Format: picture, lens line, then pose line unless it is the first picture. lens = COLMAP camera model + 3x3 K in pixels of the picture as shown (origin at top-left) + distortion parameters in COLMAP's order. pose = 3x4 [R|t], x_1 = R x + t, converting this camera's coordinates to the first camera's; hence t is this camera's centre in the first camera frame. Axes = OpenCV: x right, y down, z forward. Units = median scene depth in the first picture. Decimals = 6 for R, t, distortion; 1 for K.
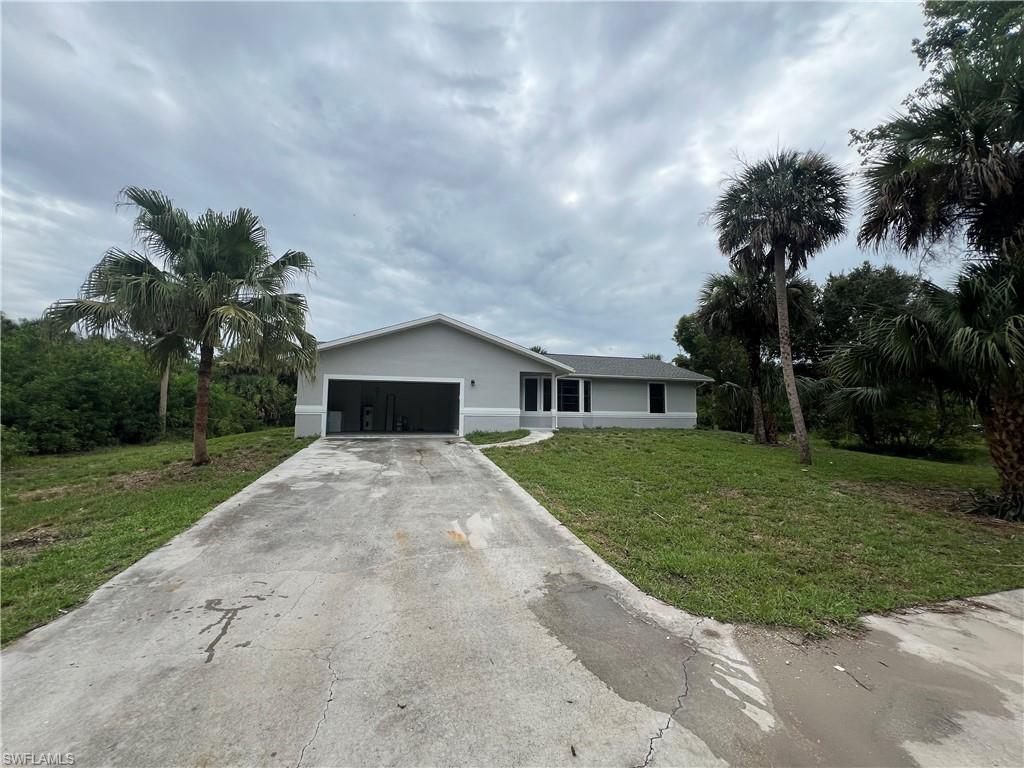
lens RADIAL K [[411.3, 0, 512.8], [0, 411.3, 382.8], [0, 0, 1]] dist [-0.001106, 0.000032]
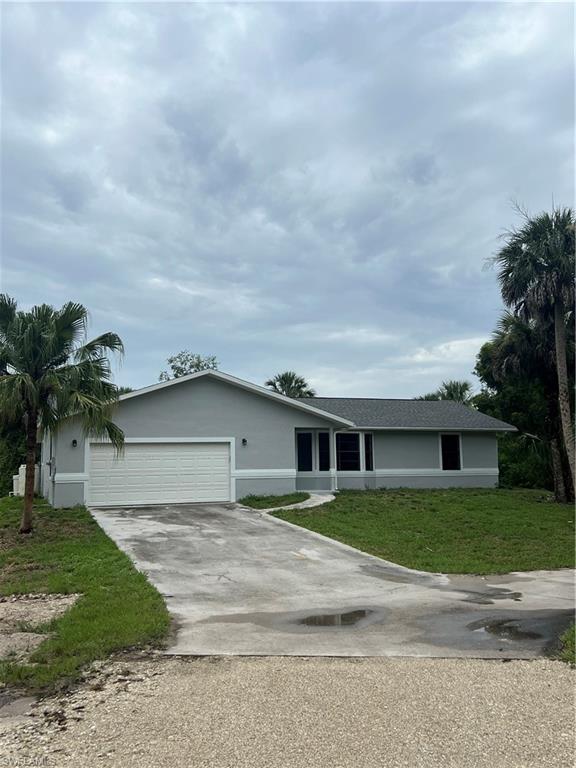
lens RADIAL K [[759.6, 0, 287.7], [0, 759.6, 384.0], [0, 0, 1]] dist [0.052481, 0.000000]
pose [[0.996037, -0.013443, 0.087922, -0.136508], [0.016721, 0.999188, -0.036654, -0.058941], [-0.087358, 0.037979, 0.995453, -0.619850]]
